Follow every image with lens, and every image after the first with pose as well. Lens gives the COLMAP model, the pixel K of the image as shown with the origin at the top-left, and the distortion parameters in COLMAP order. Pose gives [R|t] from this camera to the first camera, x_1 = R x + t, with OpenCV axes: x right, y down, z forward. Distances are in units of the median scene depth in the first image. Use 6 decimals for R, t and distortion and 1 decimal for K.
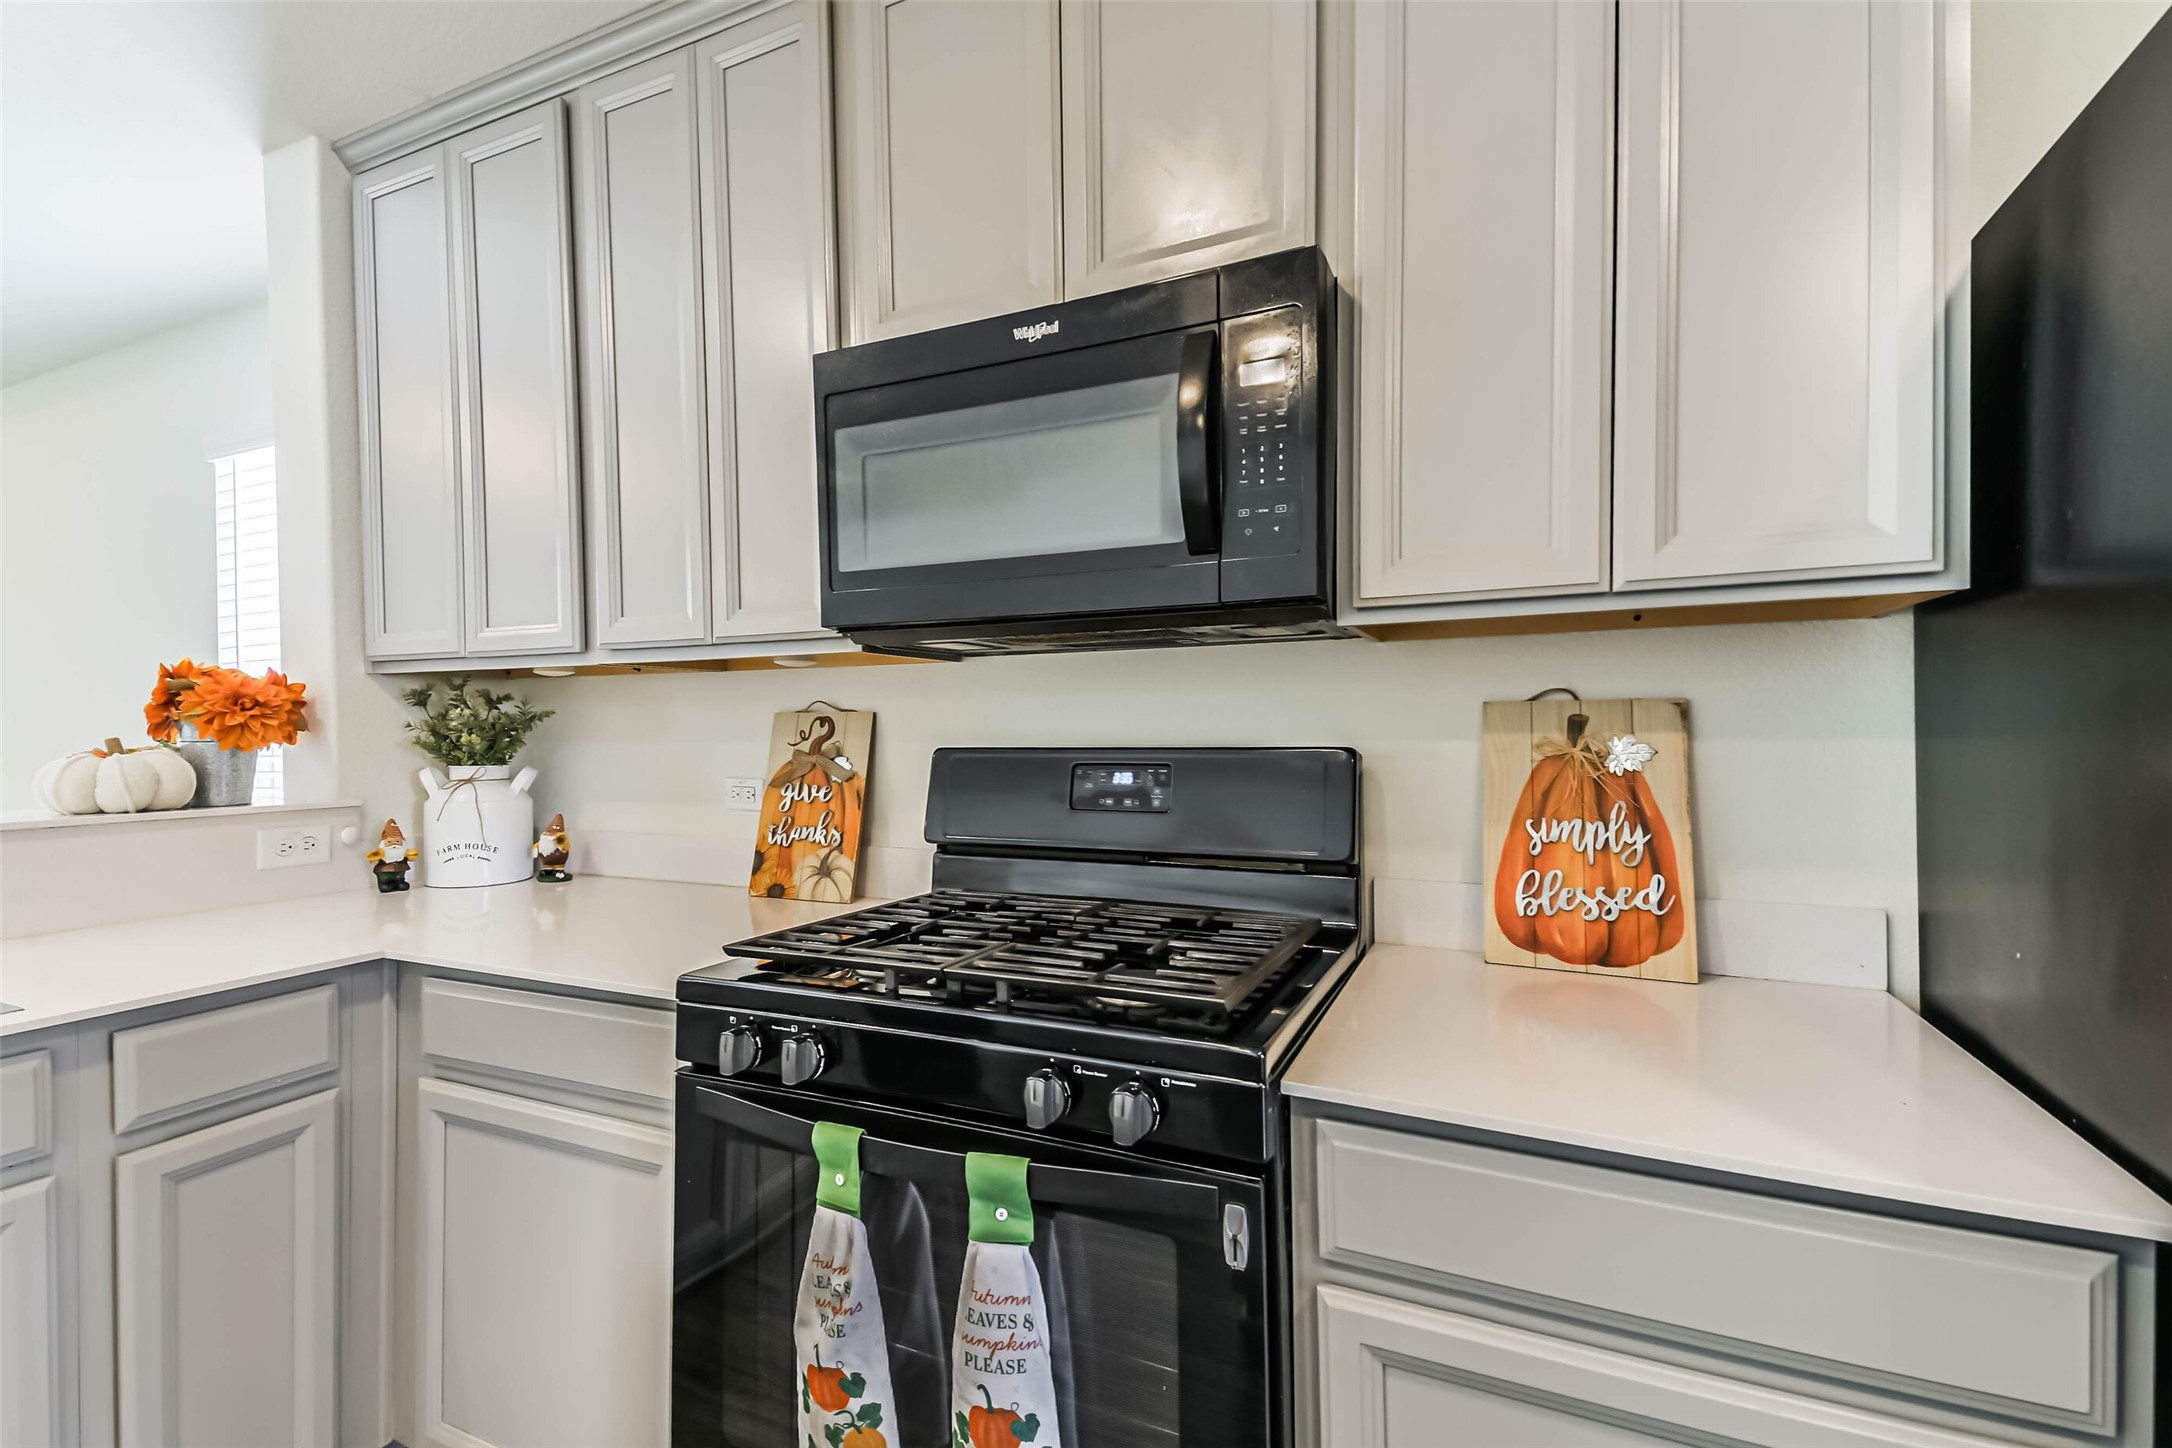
lens RADIAL K [[951.1, 0, 1092.4], [0, 951.1, 731.0], [0, 0, 1]] dist [0.057478, -0.005511]
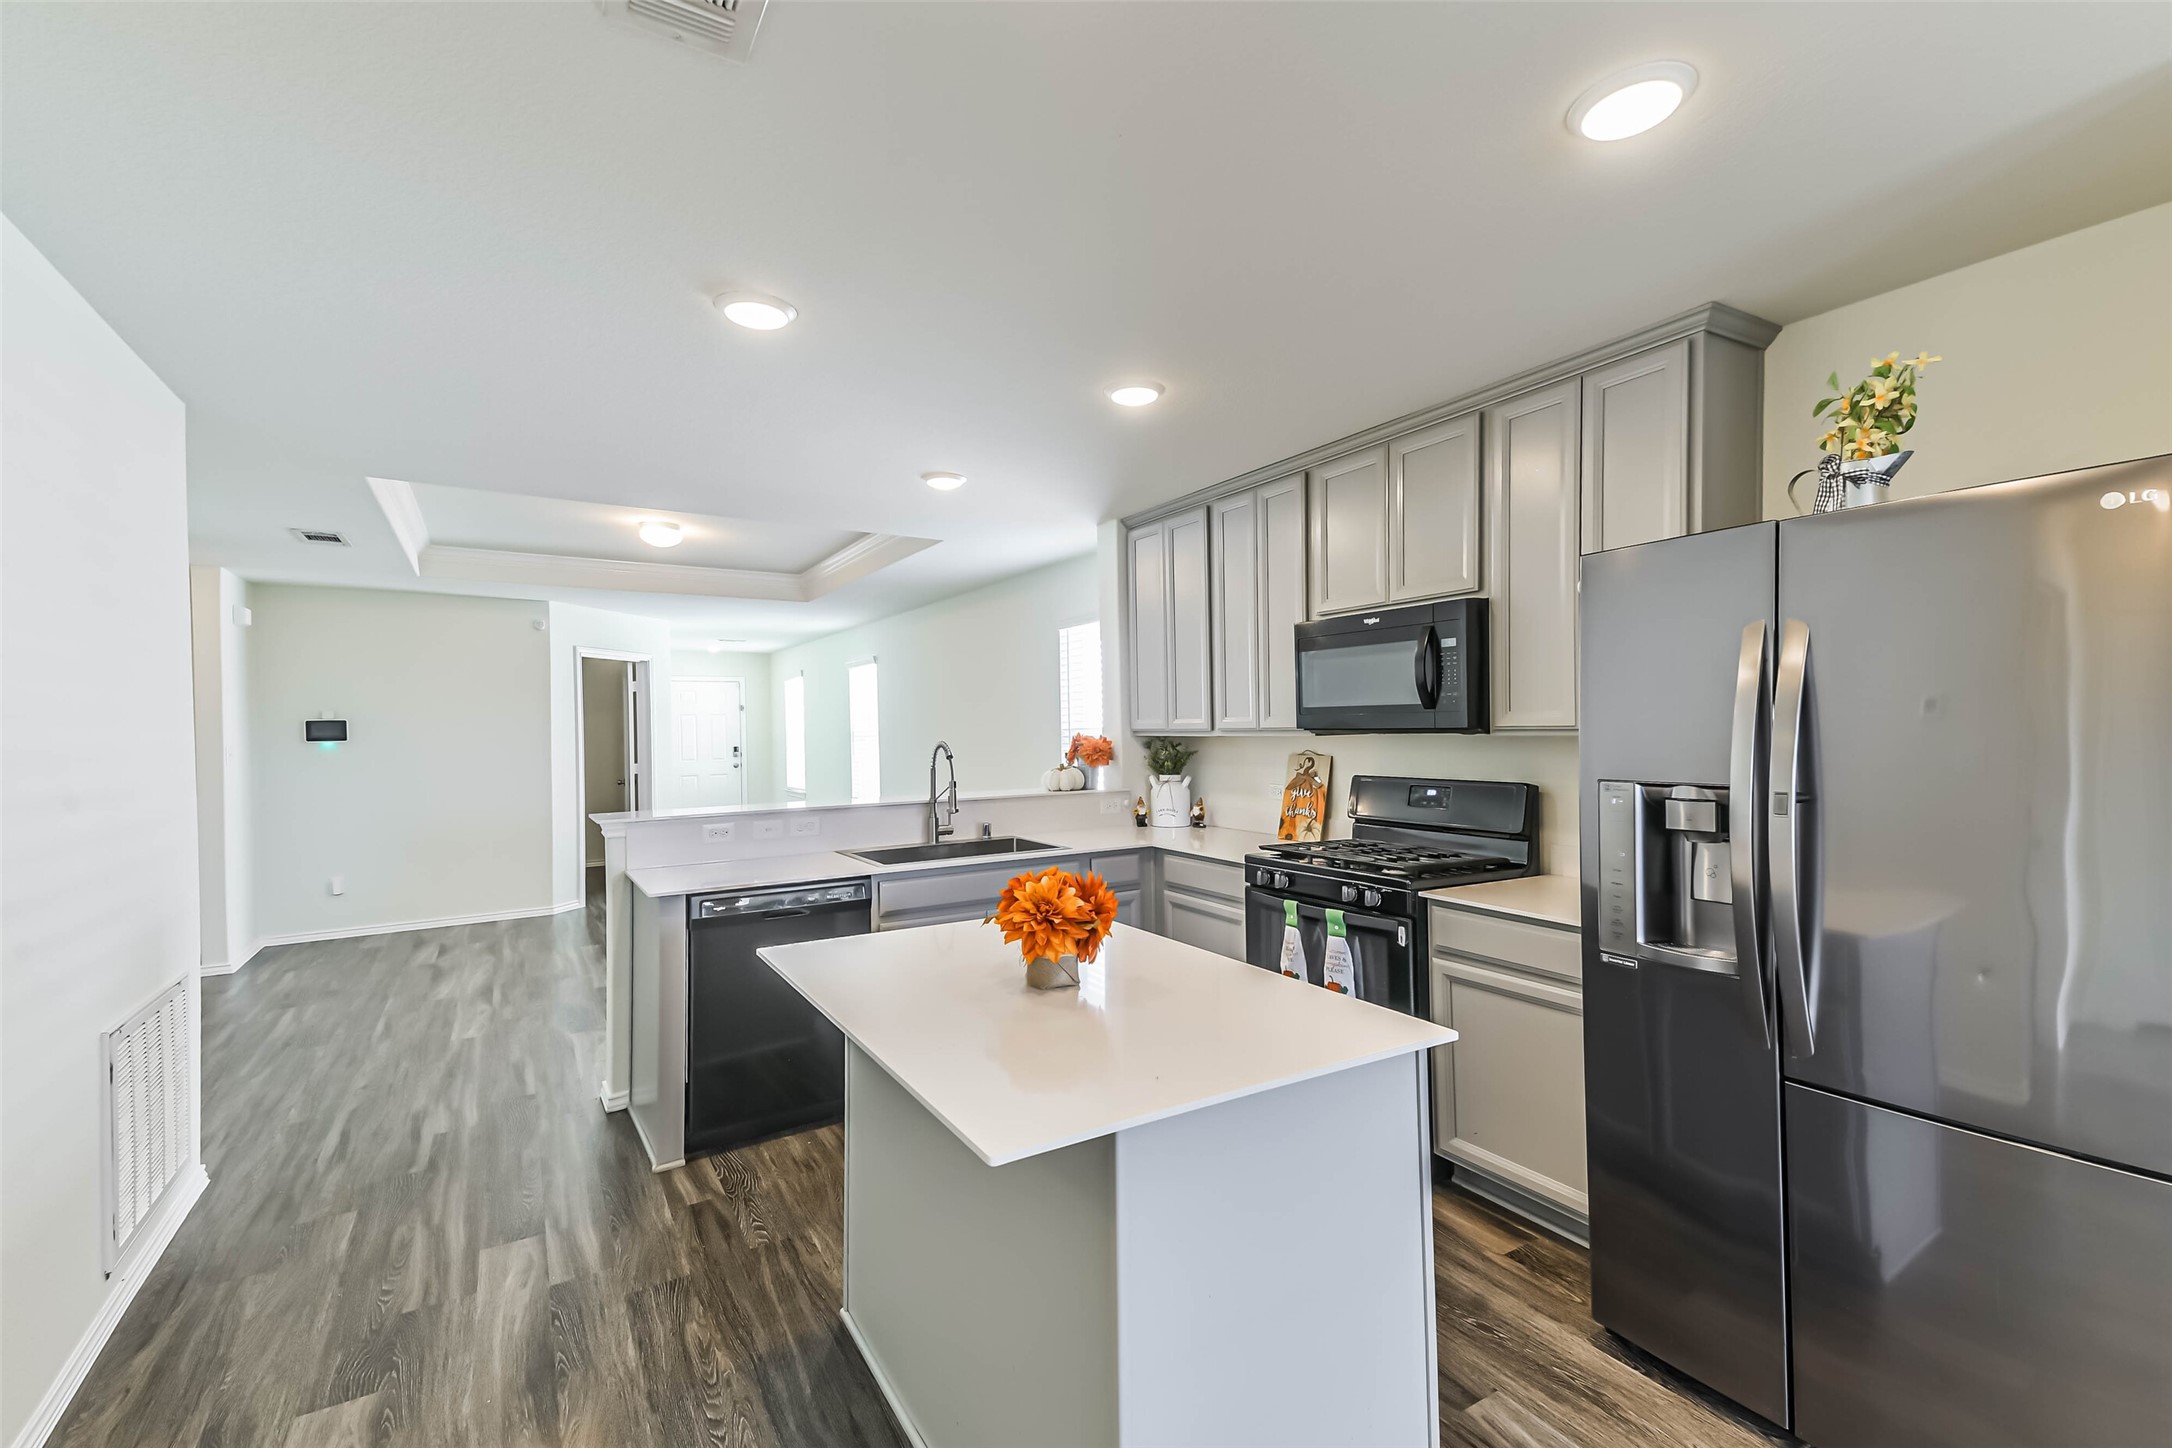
lens RADIAL K [[951.1, 0, 1093.4], [0, 951.1, 732.1], [0, 0, 1]] dist [0.057478, -0.005511]
pose [[0.833191, -0.001988, -0.552982, 0.538854], [0.008060, 0.999931, 0.008549, -0.101579], [0.552927, -0.011580, 0.833149, -1.137070]]
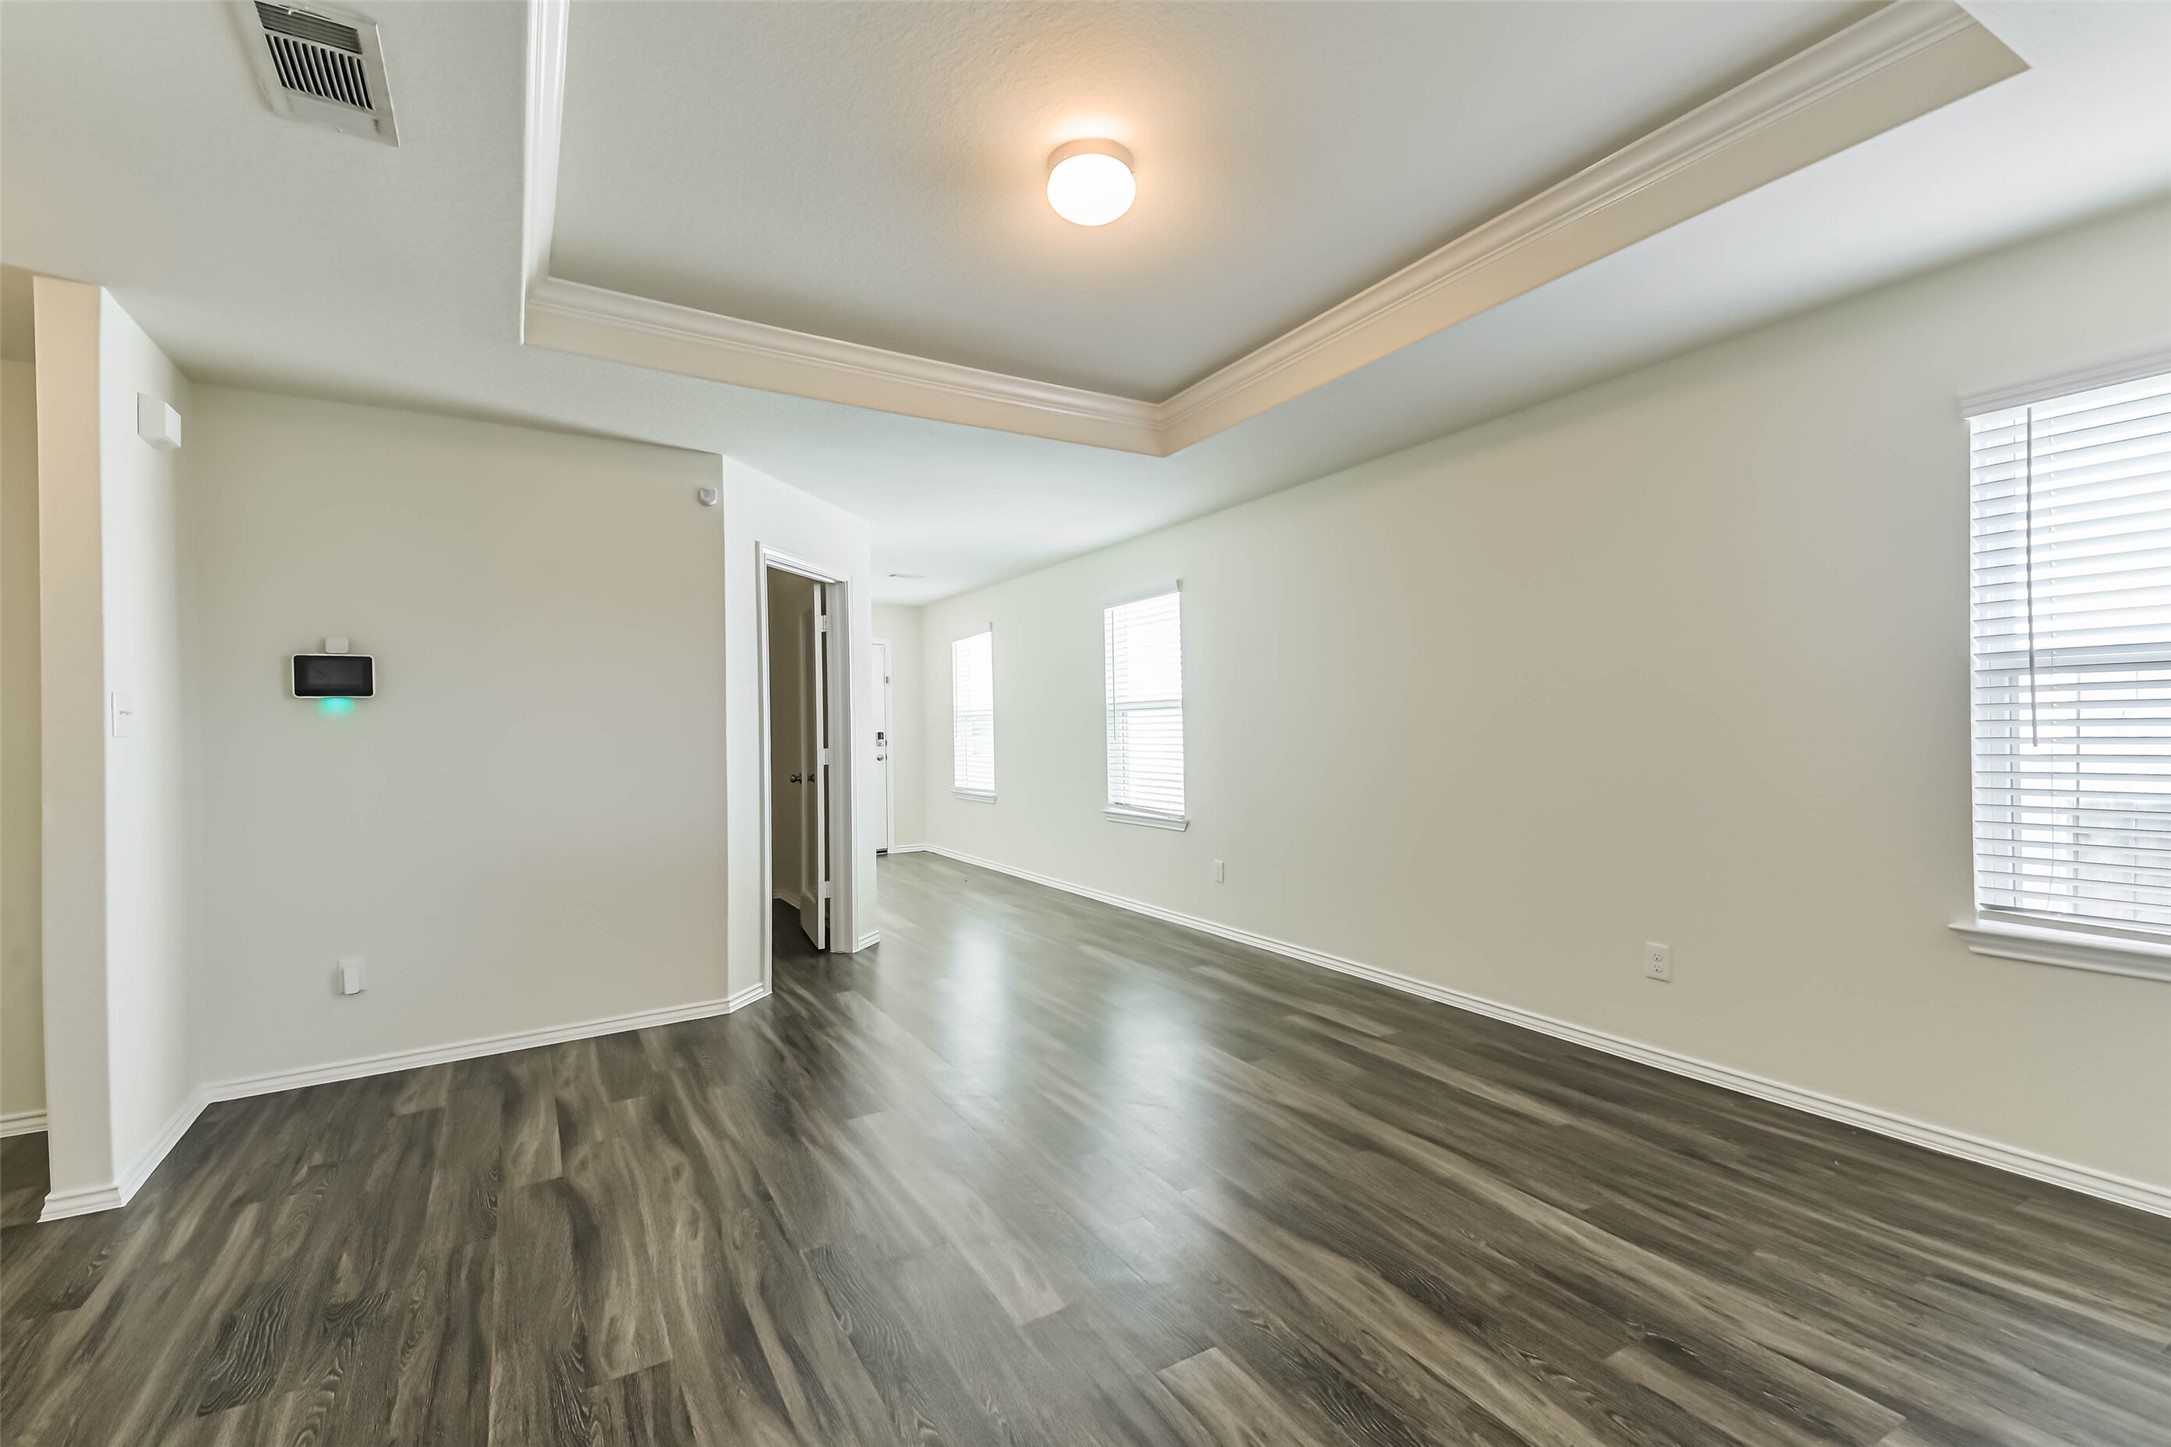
lens RADIAL K [[950.7, 0, 1071.2], [0, 950.7, 722.4], [0, 0, 1]] dist [0.057478, -0.005511]
pose [[0.821310, -0.009596, -0.570402, -1.686179], [0.009343, 0.999951, -0.003369, 0.014702], [0.570406, -0.002562, 0.821359, -0.389036]]
